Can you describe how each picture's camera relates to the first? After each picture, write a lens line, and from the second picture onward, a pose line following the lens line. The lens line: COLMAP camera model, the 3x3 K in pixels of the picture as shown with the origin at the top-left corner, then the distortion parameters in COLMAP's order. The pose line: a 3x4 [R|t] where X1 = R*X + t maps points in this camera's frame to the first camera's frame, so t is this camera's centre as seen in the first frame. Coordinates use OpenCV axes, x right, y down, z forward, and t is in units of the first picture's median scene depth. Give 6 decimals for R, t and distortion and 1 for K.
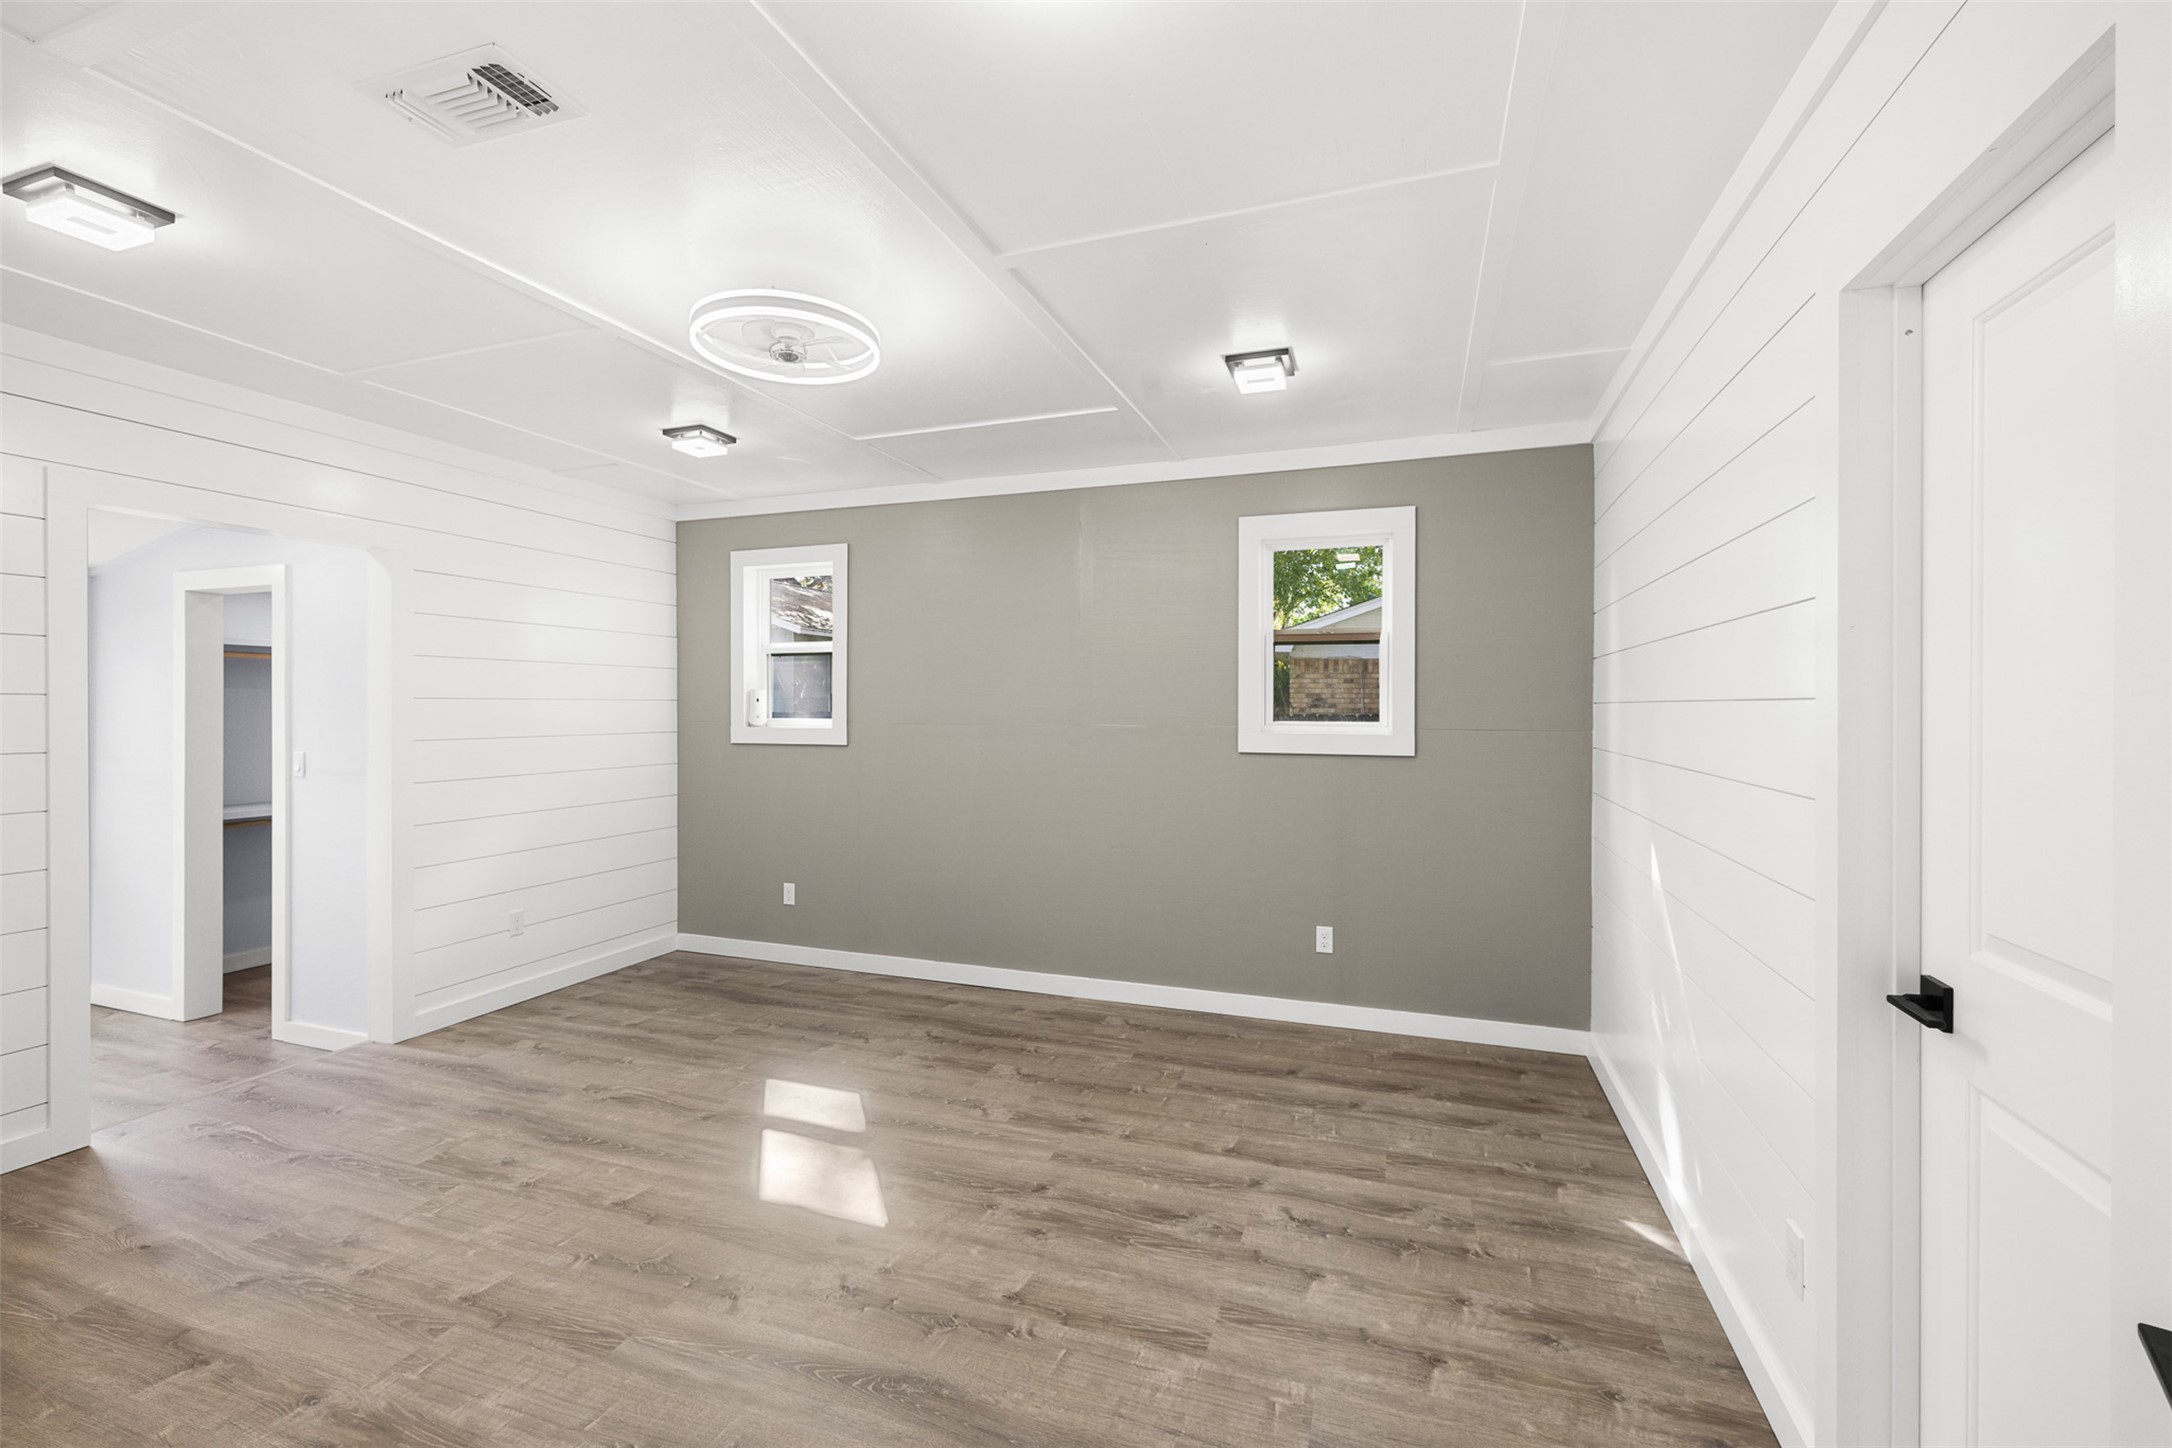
lens RADIAL K [[918.9, 0, 1081.5], [0, 918.9, 715.6], [0, 0, 1]] dist [-0.001367, 0.000886]
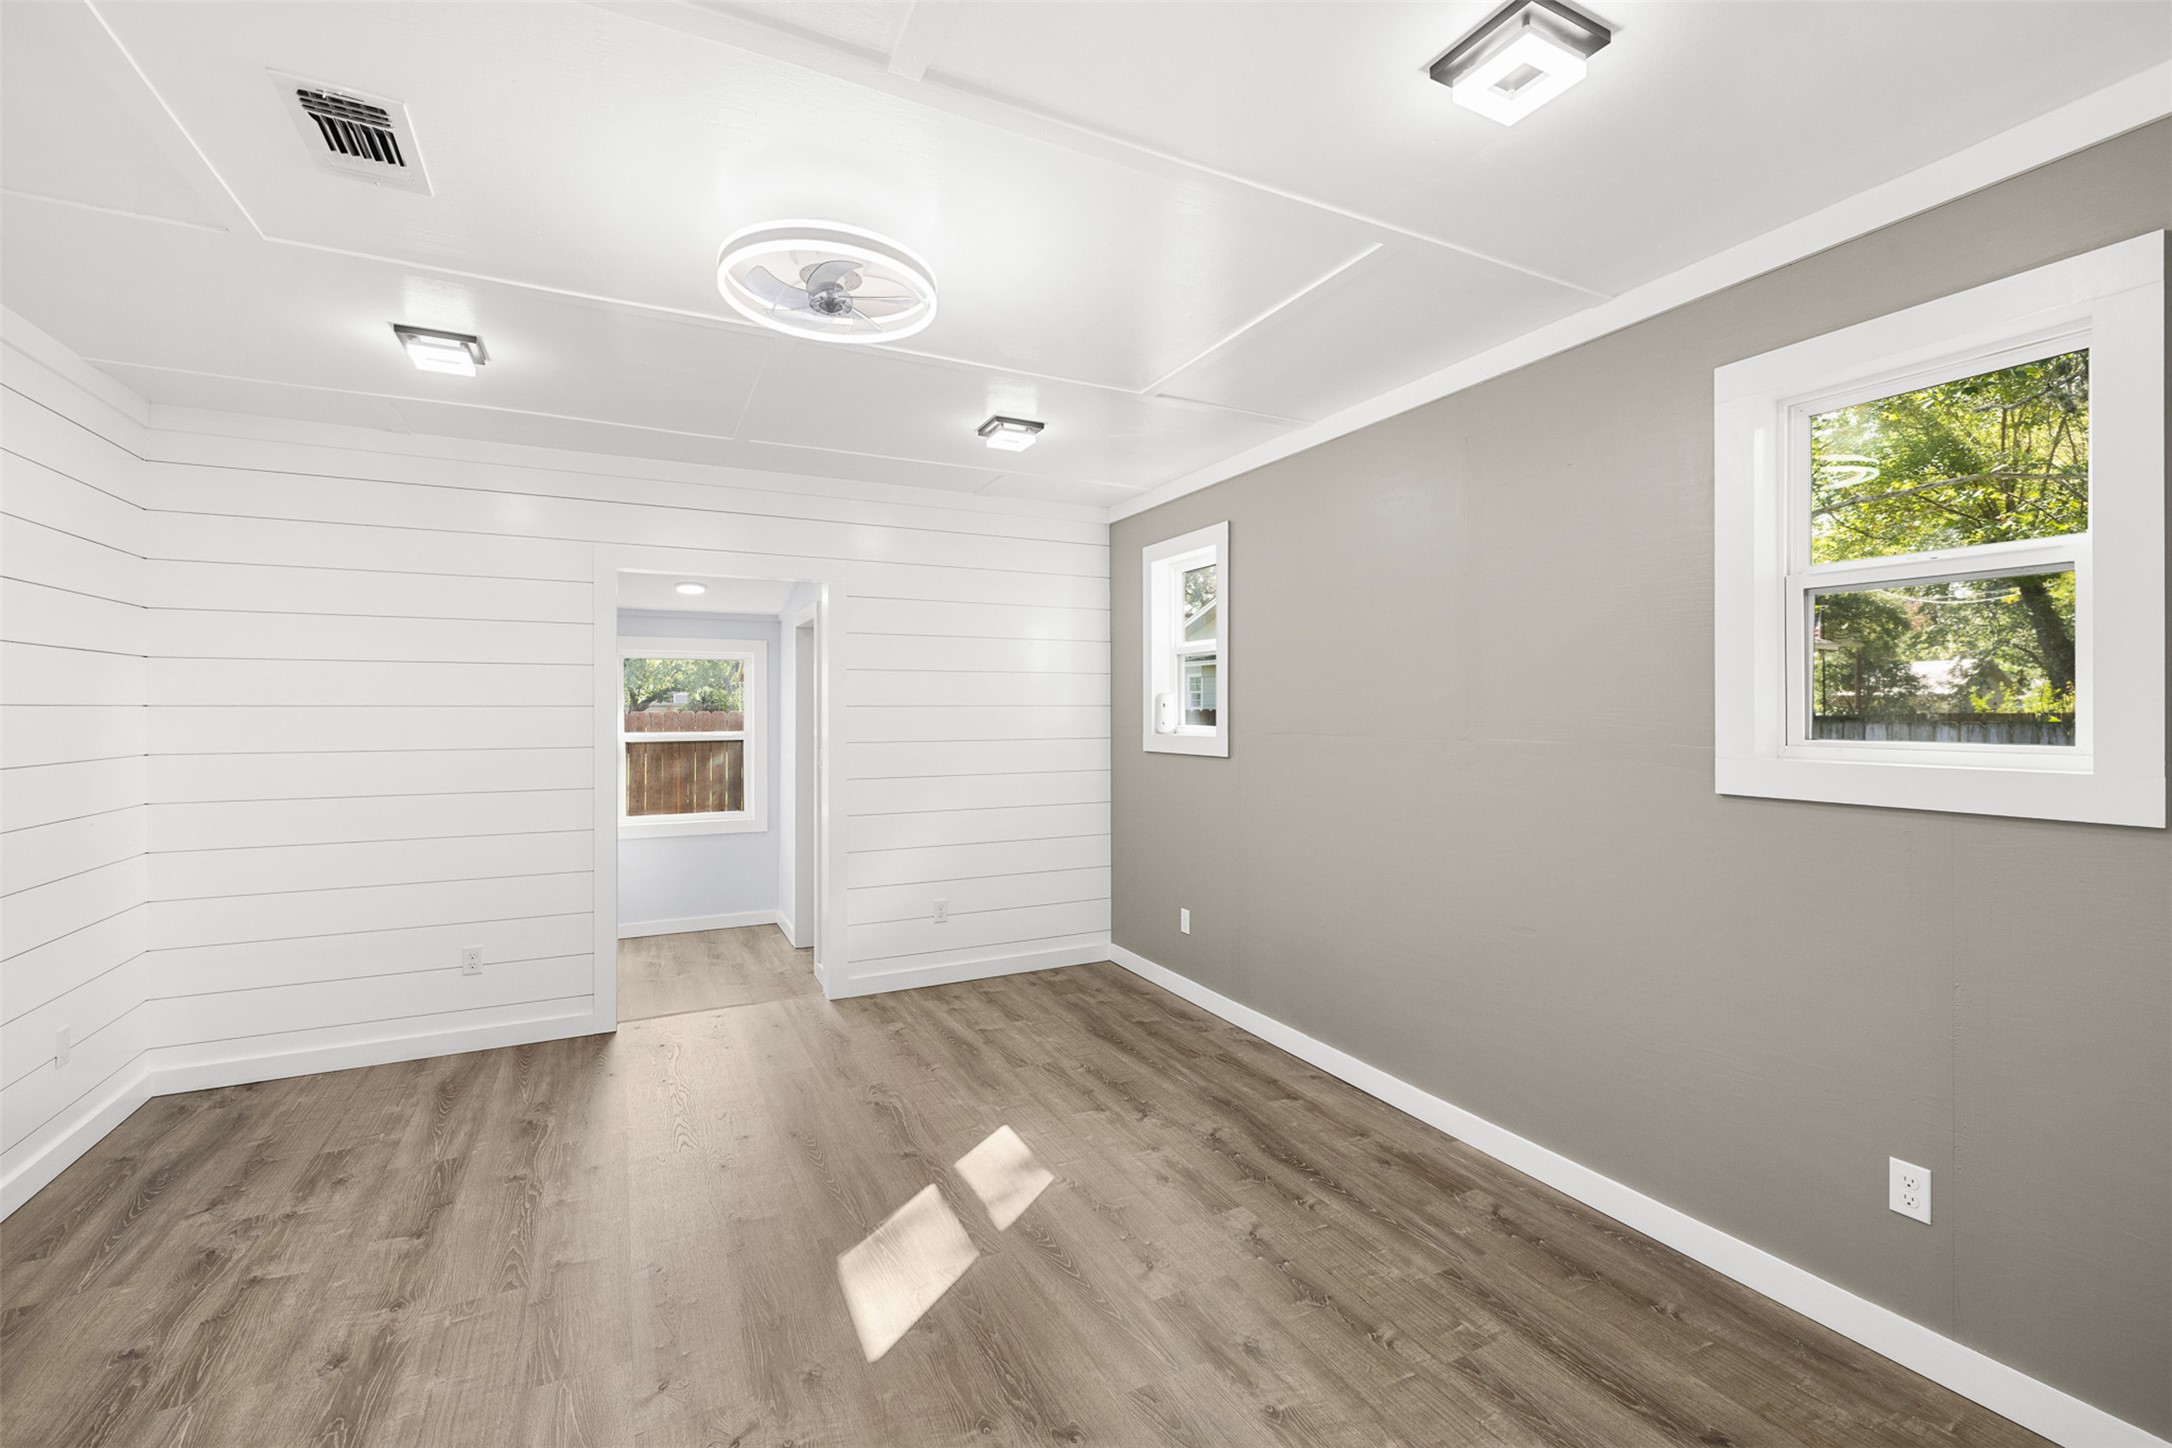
lens RADIAL K [[918.9, 0, 1094.4], [0, 918.9, 715.6], [0, 0, 1]] dist [-0.001367, 0.000886]
pose [[0.727017, 0.000175, -0.686619, 0.284344], [-0.003740, 0.999986, -0.003706, -0.003747], [0.686609, 0.005262, 0.727008, 0.348661]]
